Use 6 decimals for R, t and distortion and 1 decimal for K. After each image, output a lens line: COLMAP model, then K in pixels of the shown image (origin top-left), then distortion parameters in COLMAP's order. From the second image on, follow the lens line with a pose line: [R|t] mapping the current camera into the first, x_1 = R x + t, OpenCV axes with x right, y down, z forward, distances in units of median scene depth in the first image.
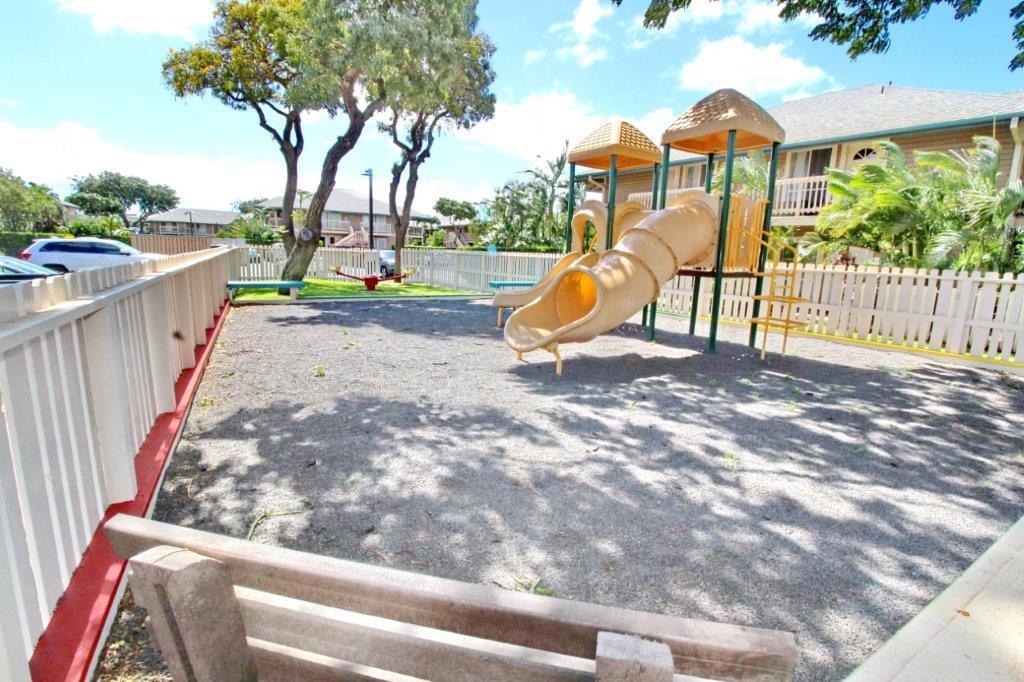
lens RADIAL K [[500.3, 0, 524.6], [0, 500.3, 334.7], [0, 0, 1]] dist [-0.000075, -0.014201]
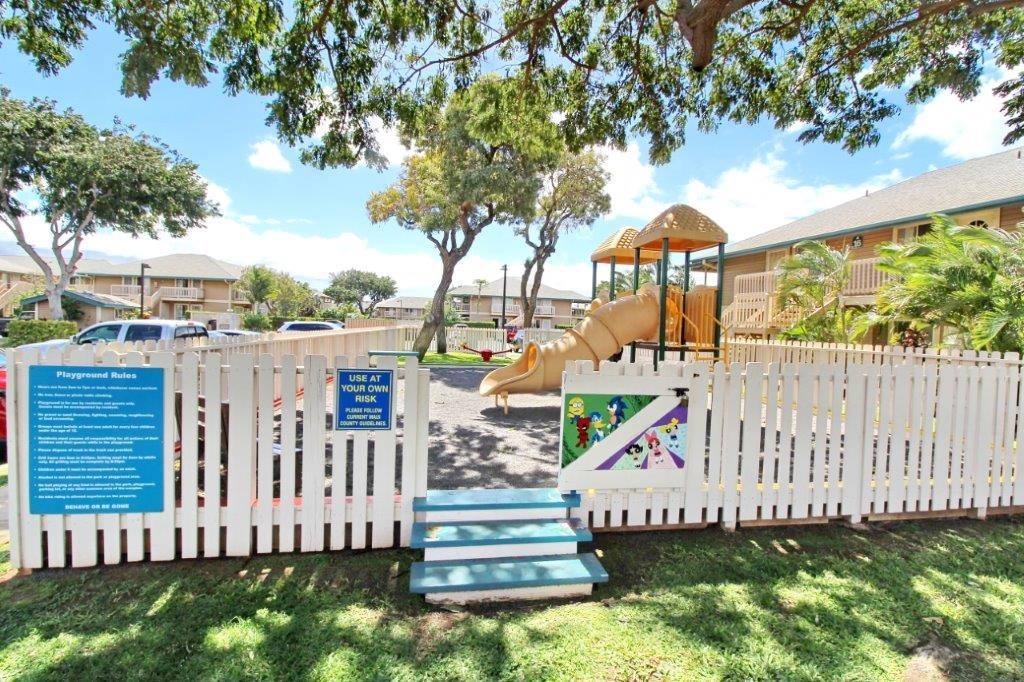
lens RADIAL K [[507.8, 0, 514.3], [0, 507.8, 344.2], [0, 0, 1]] dist [-0.001812, 0.006089]
pose [[0.923661, 0.011169, -0.383048, 0.224428], [-0.065056, 0.989636, -0.128017, 0.023620], [0.377648, 0.143164, 0.914815, -0.123786]]
